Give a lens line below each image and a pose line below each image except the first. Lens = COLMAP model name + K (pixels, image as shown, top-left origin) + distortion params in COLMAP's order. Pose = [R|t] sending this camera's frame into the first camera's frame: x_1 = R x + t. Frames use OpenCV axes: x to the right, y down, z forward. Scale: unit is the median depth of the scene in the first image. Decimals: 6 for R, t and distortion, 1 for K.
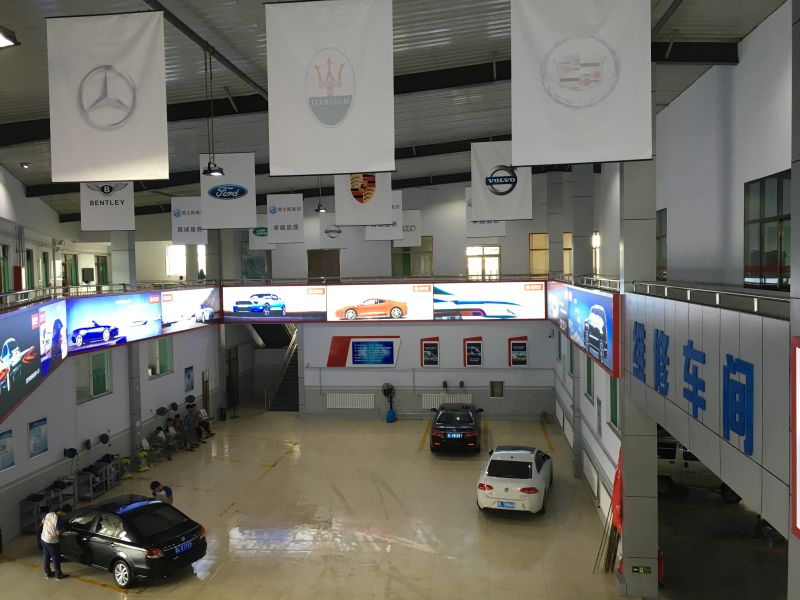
lens RADIAL K [[675.4, 0, 396.9], [0, 675.4, 297.8], [0, 0, 1]] dist [0.058363, -0.048160]
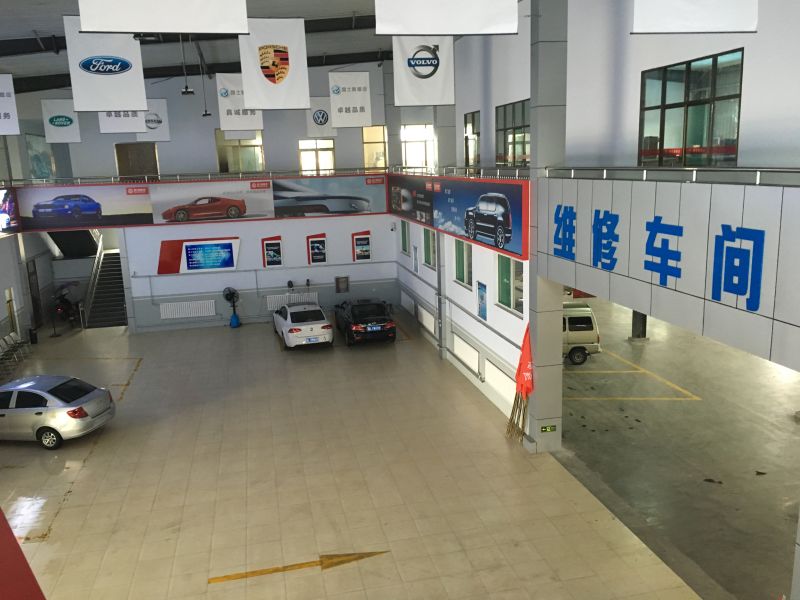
lens RADIAL K [[675.4, 0, 399.1], [0, 675.4, 295.7], [0, 0, 1]] dist [0.058363, -0.048160]
pose [[0.942650, -0.078689, 0.324375, -0.099600], [0.031224, 0.988341, 0.149021, 0.004042], [-0.332319, -0.130347, 0.934117, 0.032646]]
